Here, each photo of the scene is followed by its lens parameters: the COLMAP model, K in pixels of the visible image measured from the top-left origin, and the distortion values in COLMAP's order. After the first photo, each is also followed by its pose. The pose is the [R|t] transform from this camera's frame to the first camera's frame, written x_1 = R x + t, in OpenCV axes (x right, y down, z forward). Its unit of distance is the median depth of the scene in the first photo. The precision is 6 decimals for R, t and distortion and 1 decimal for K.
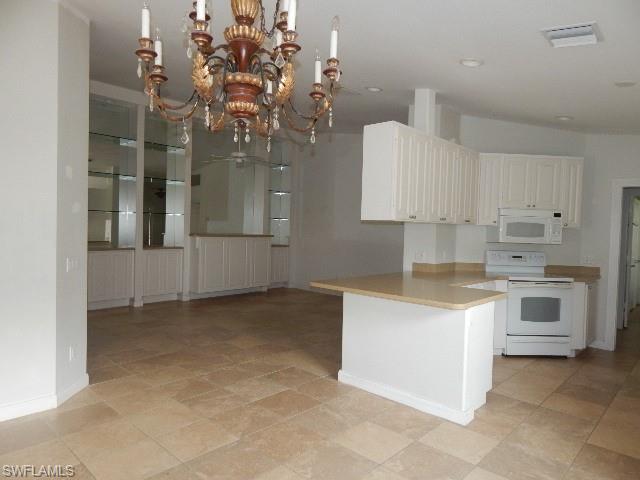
lens RADIAL K [[419.4, 0, 321.6], [0, 419.4, 237.9], [0, 0, 1]] dist [-0.001051, -0.004446]
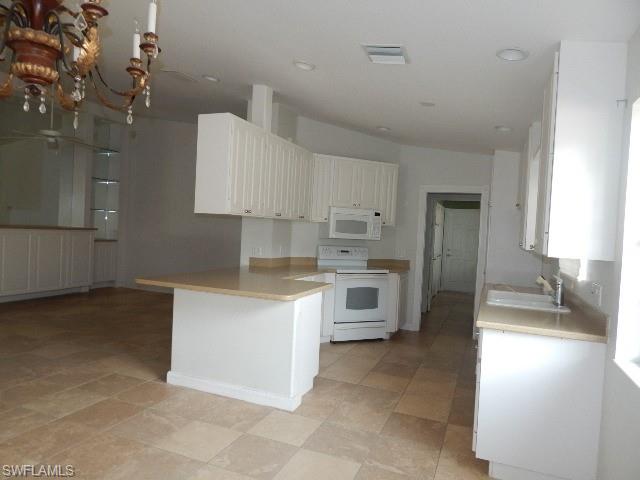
lens RADIAL K [[419.4, 0, 321.6], [0, 419.4, 237.9], [0, 0, 1]] dist [-0.001051, -0.004446]
pose [[0.933111, 0.009417, 0.359465, 0.018429], [-0.012241, 0.999909, 0.005582, 0.004968], [-0.359380, -0.009609, 0.933142, 0.000481]]
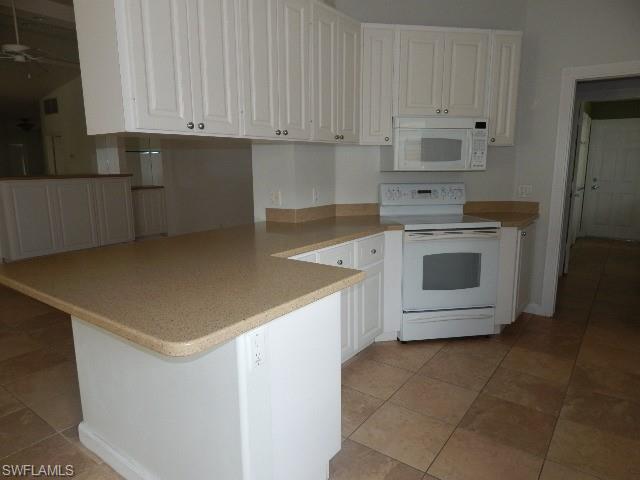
lens RADIAL K [[419.4, 0, 321.6], [0, 419.4, 237.9], [0, 0, 1]] dist [-0.001051, -0.004446]
pose [[0.992561, -0.055092, 0.108566, 0.252132], [0.038340, 0.987828, 0.150750, 0.011591], [-0.115550, -0.145466, 0.982592, 0.387093]]
